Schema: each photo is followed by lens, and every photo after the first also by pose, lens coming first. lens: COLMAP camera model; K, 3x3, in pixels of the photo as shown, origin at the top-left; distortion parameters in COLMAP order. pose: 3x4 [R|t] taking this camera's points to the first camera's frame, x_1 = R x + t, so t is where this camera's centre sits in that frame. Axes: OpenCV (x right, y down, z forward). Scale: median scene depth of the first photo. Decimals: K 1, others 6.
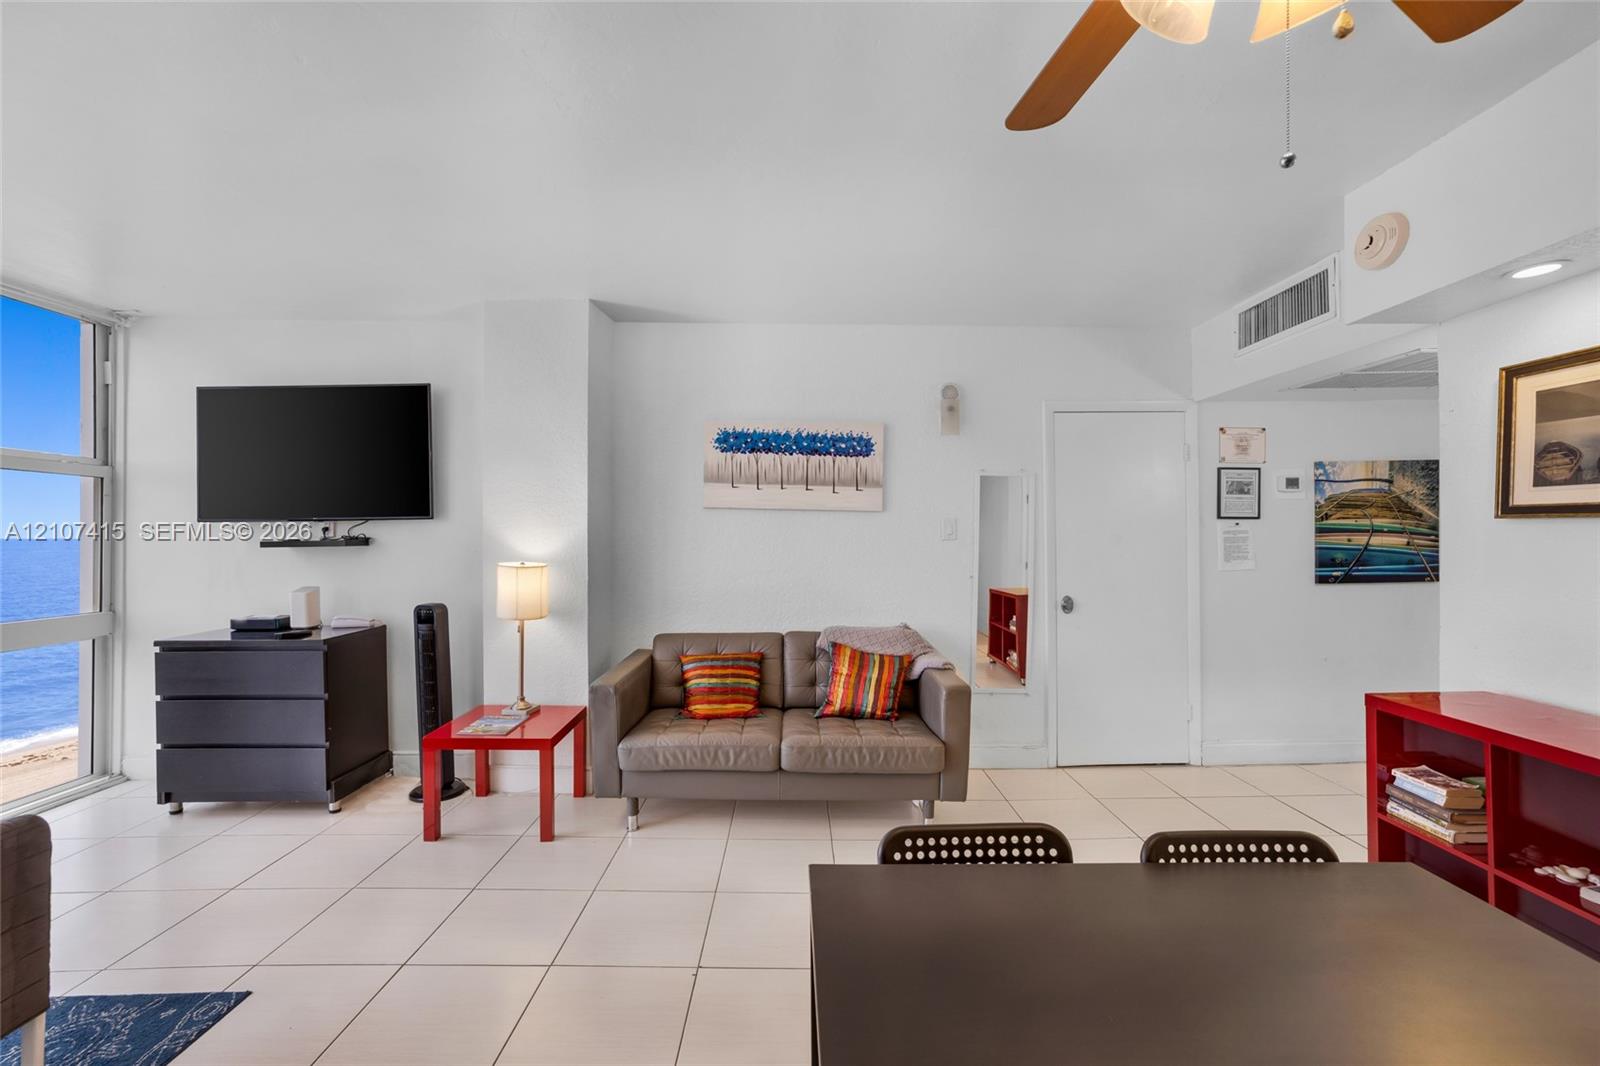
lens RADIAL K [[732.1, 0, 963.0], [0, 732.1, 533.6], [0, 0, 1]] dist [-0.036729, 0.019931]
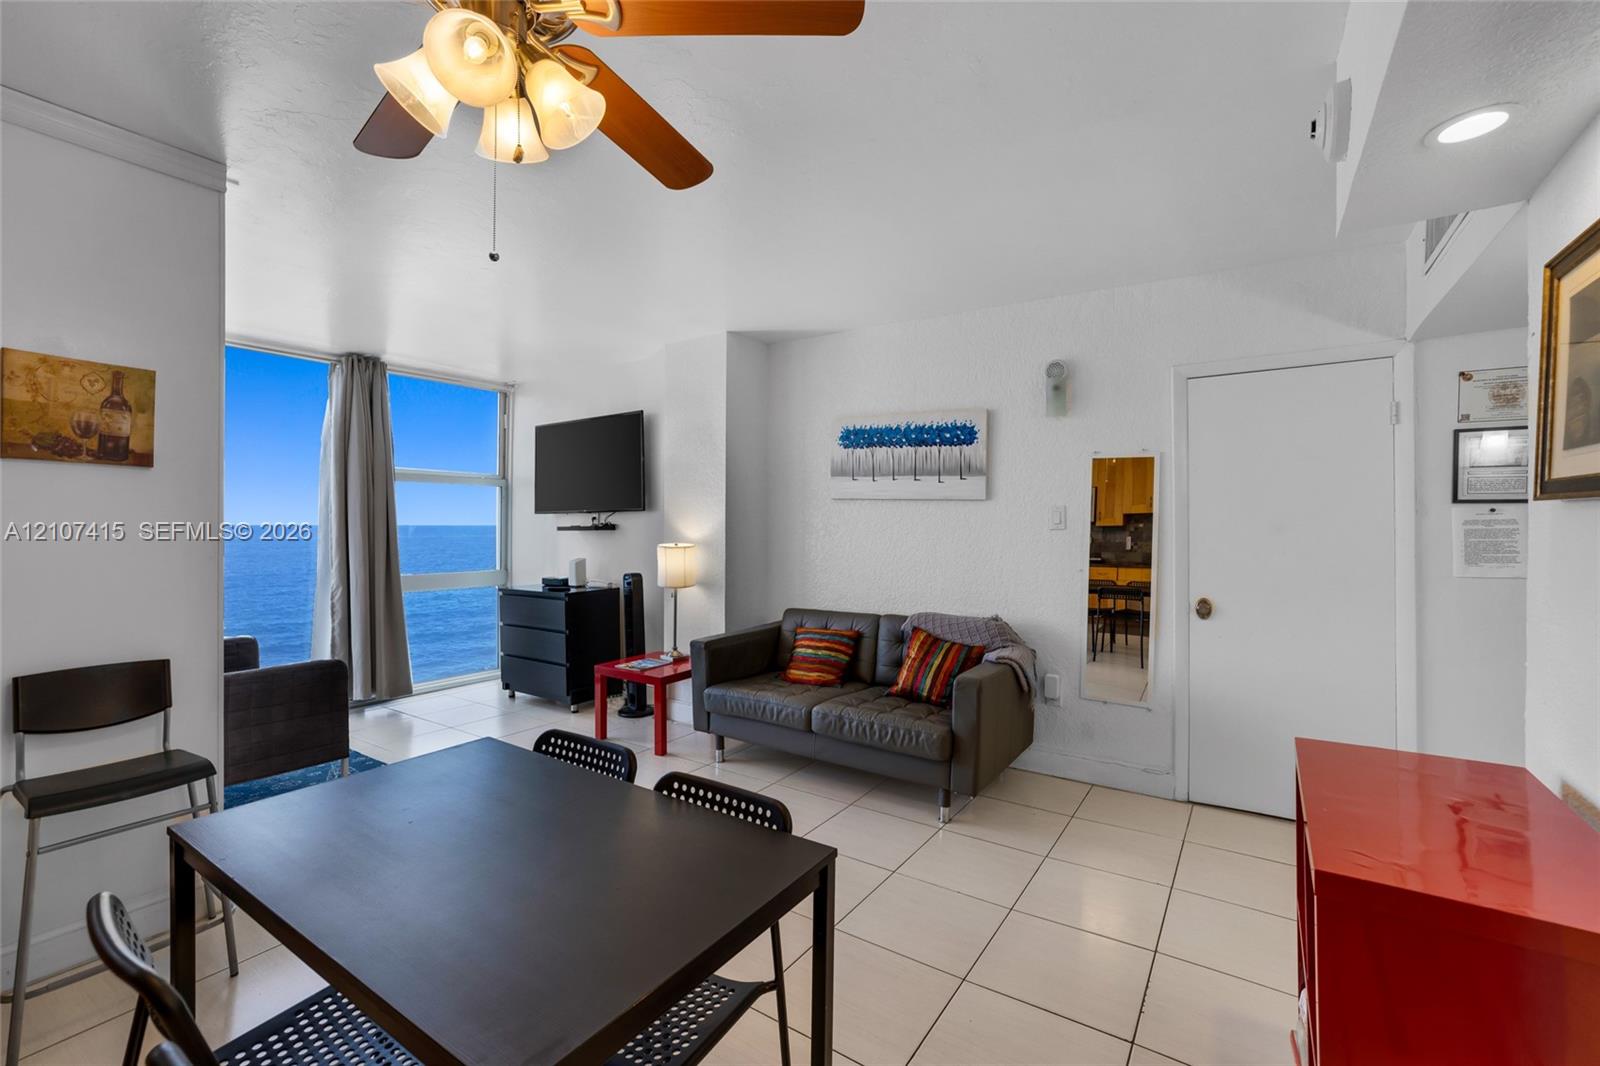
lens RADIAL K [[763.0, 0, 791.2], [0, 763.0, 528.6], [0, 0, 1]] dist [-0.001101, -0.000078]
pose [[0.794923, 0.007566, -0.606663, 0.318049], [-0.002377, 0.999953, 0.009356, -0.000770], [0.606705, -0.005995, 0.794904, 0.030507]]
